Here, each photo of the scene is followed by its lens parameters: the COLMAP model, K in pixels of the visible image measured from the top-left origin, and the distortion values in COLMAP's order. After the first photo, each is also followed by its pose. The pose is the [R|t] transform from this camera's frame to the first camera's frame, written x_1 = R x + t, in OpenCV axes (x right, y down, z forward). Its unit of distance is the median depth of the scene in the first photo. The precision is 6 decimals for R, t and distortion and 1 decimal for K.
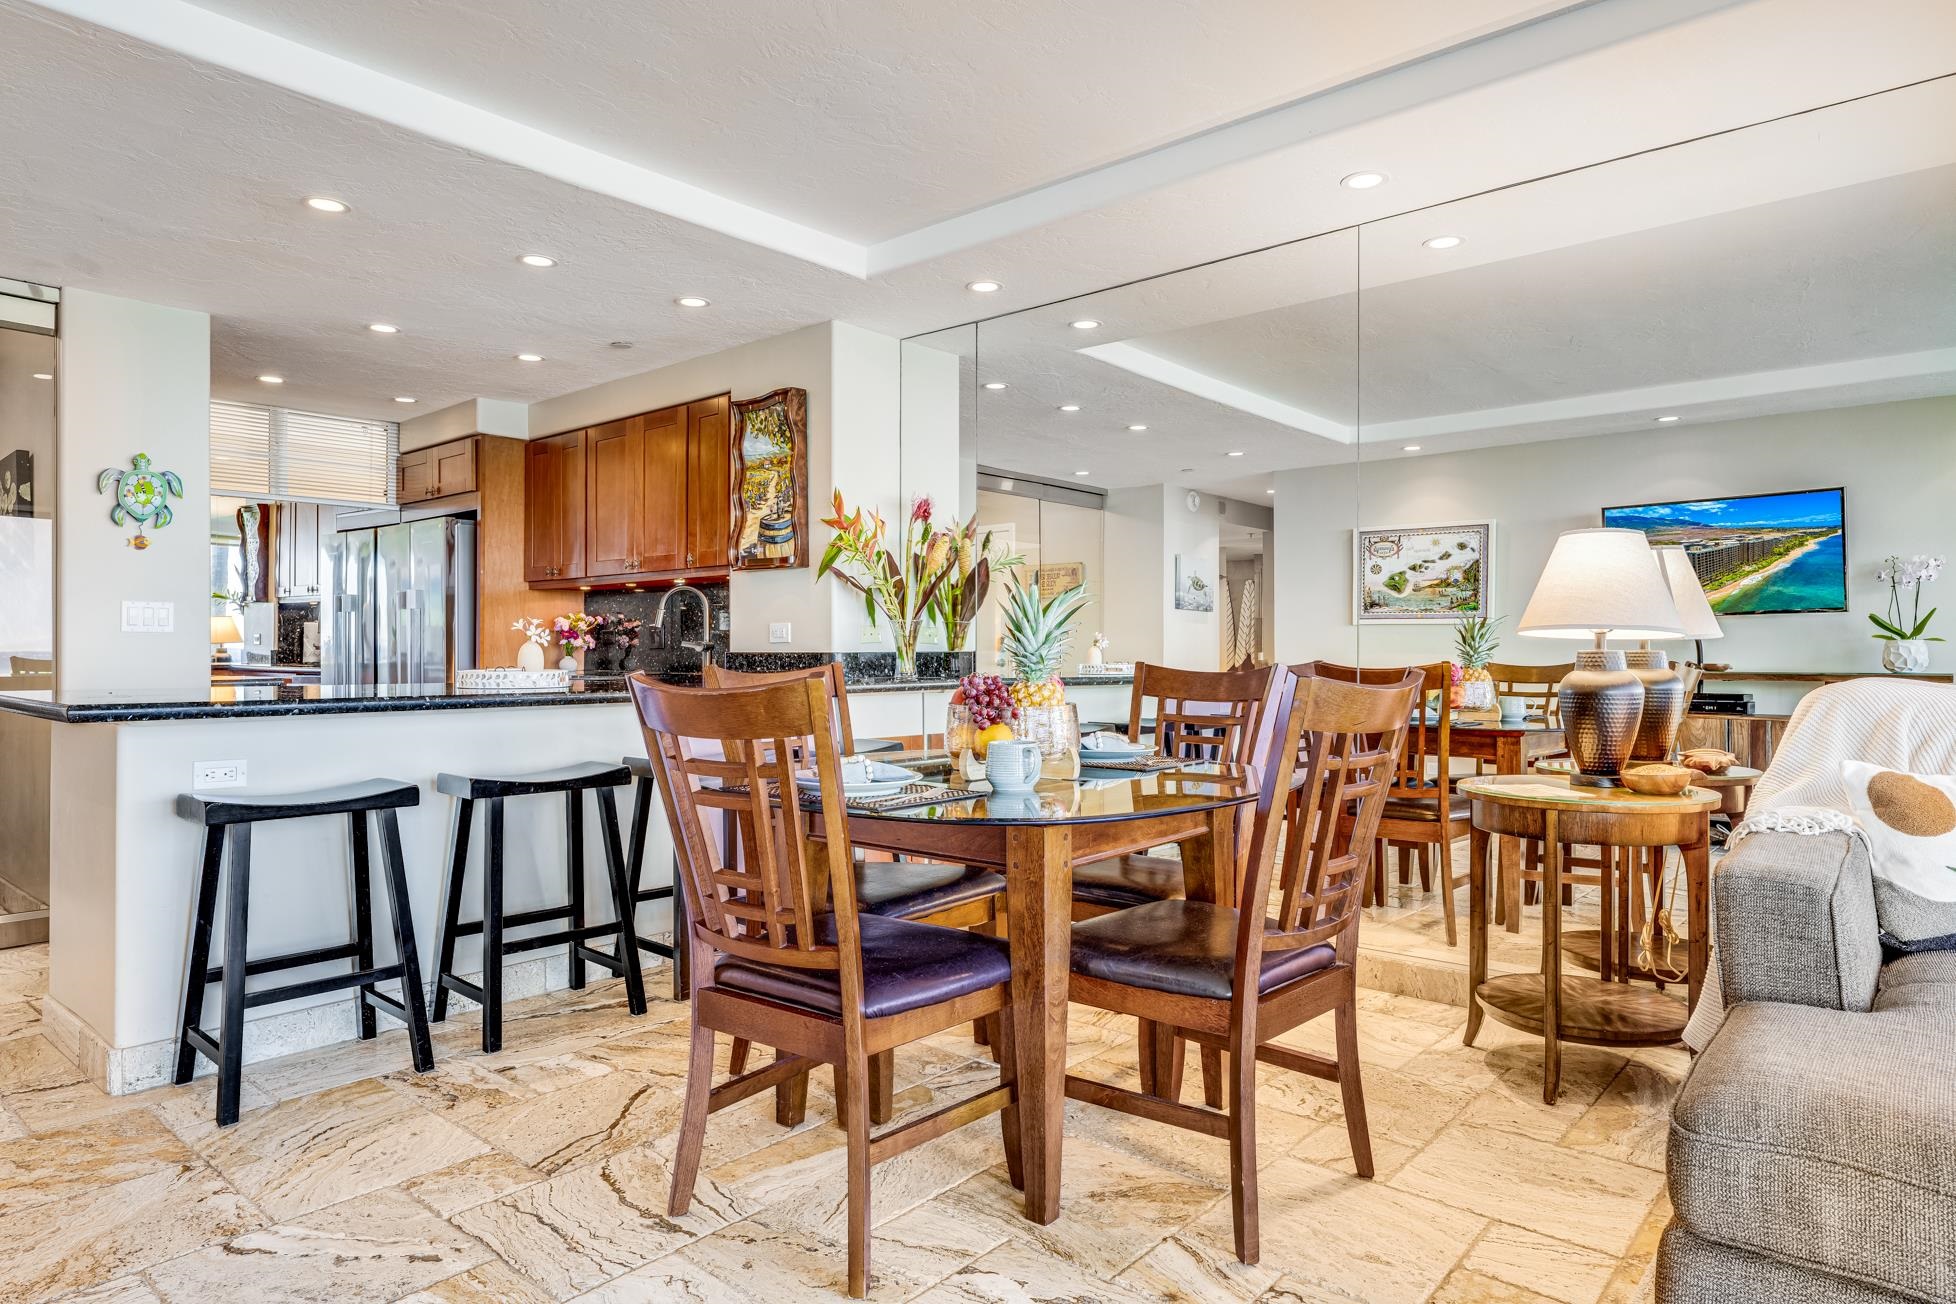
lens RADIAL K [[1166.7, 0, 979.6], [0, 1166.7, 649.3], [0, 0, 1]] dist [-0.005036, -0.000426]
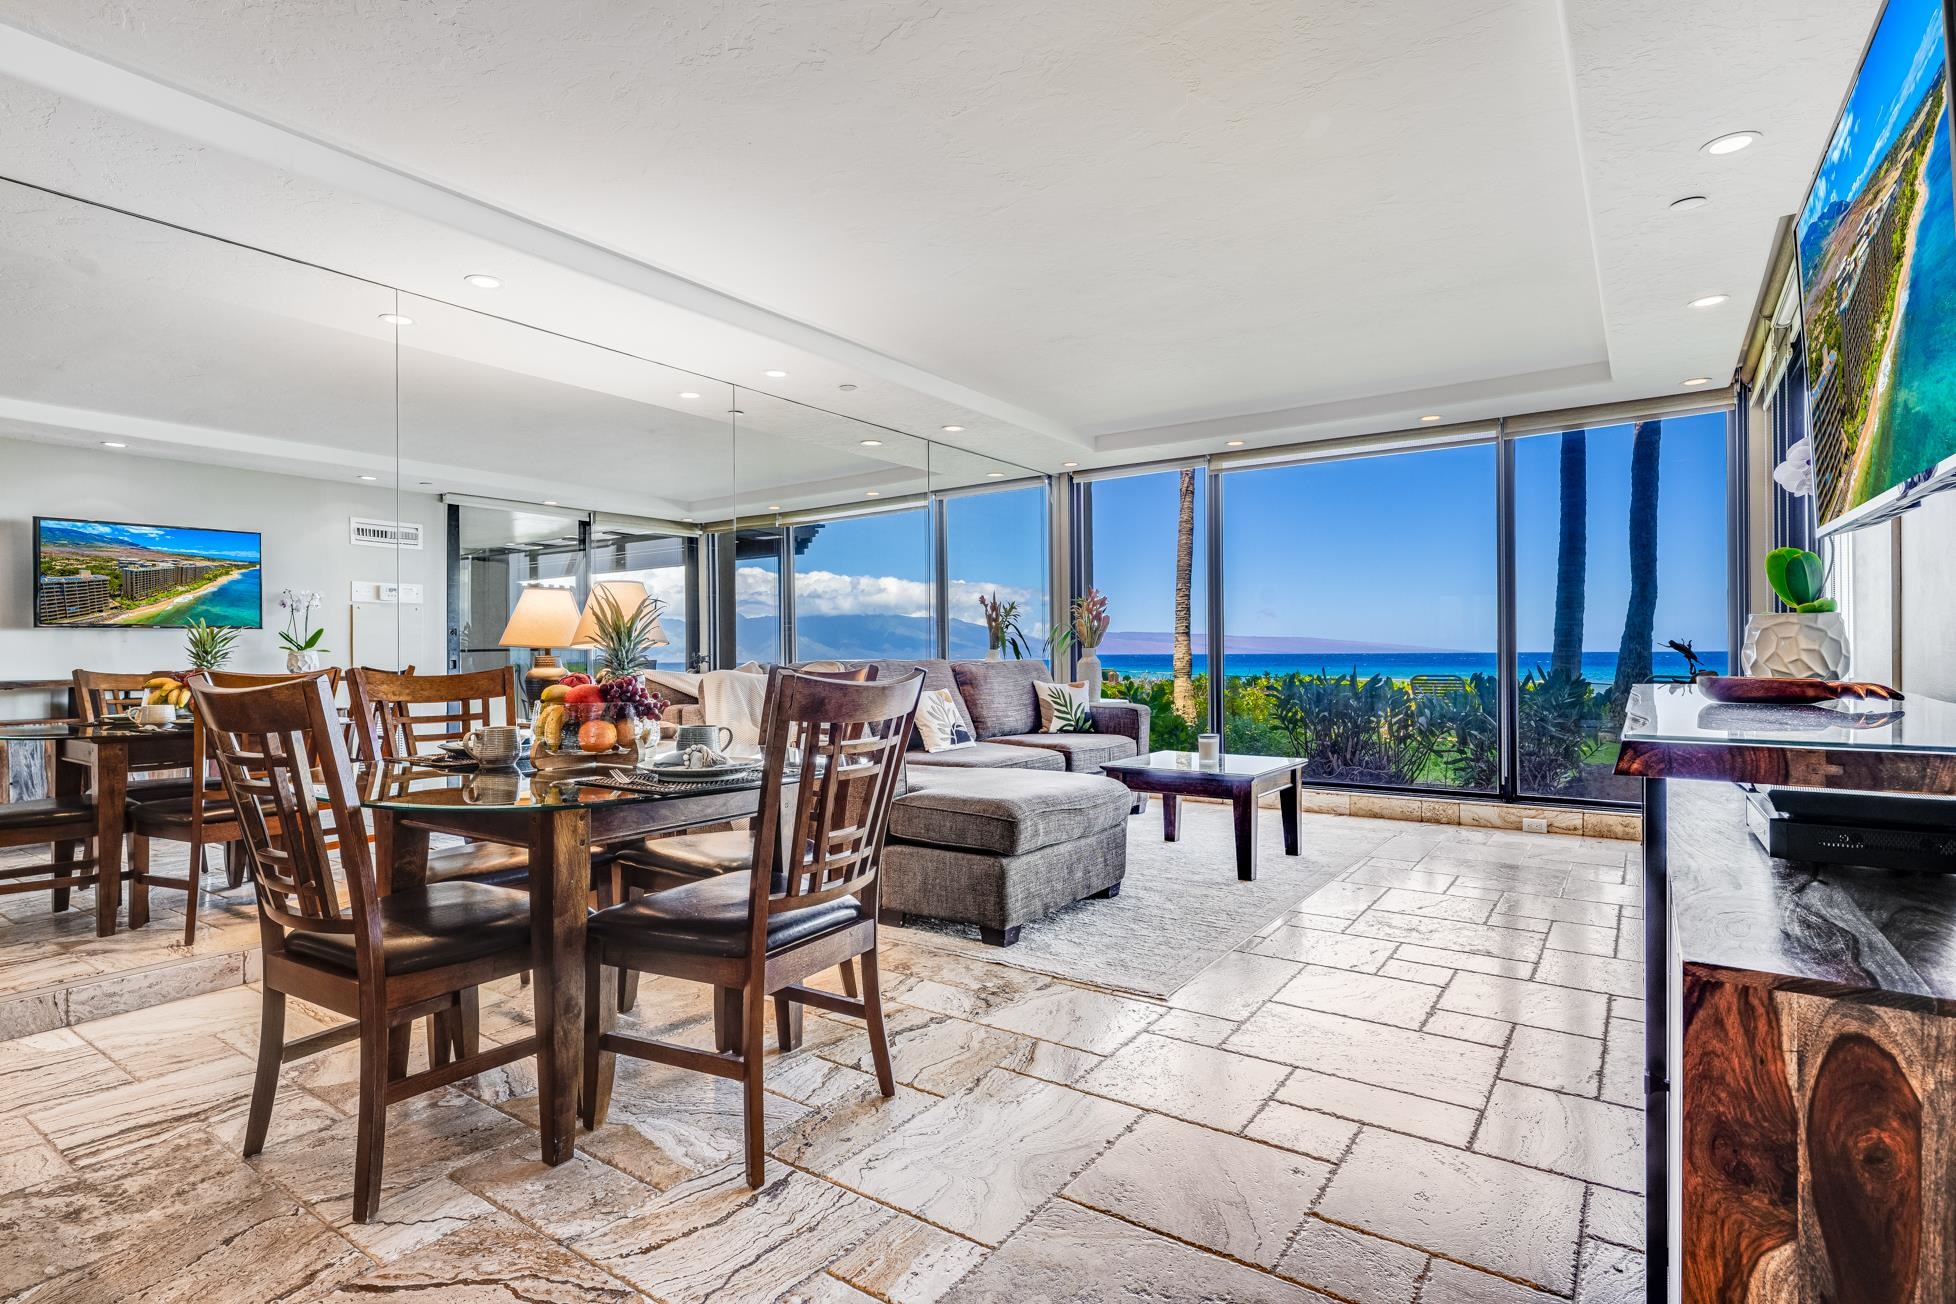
lens RADIAL K [[973.2, 0, 973.8], [0, 973.2, 652.7], [0, 0, 1]] dist [-0.000026, -0.000071]
pose [[-0.112804, 0.005029, 0.993605, -0.420593], [0.002055, 0.999986, -0.004828, 0.001470], [-0.993615, 0.001497, -0.112813, 0.324978]]
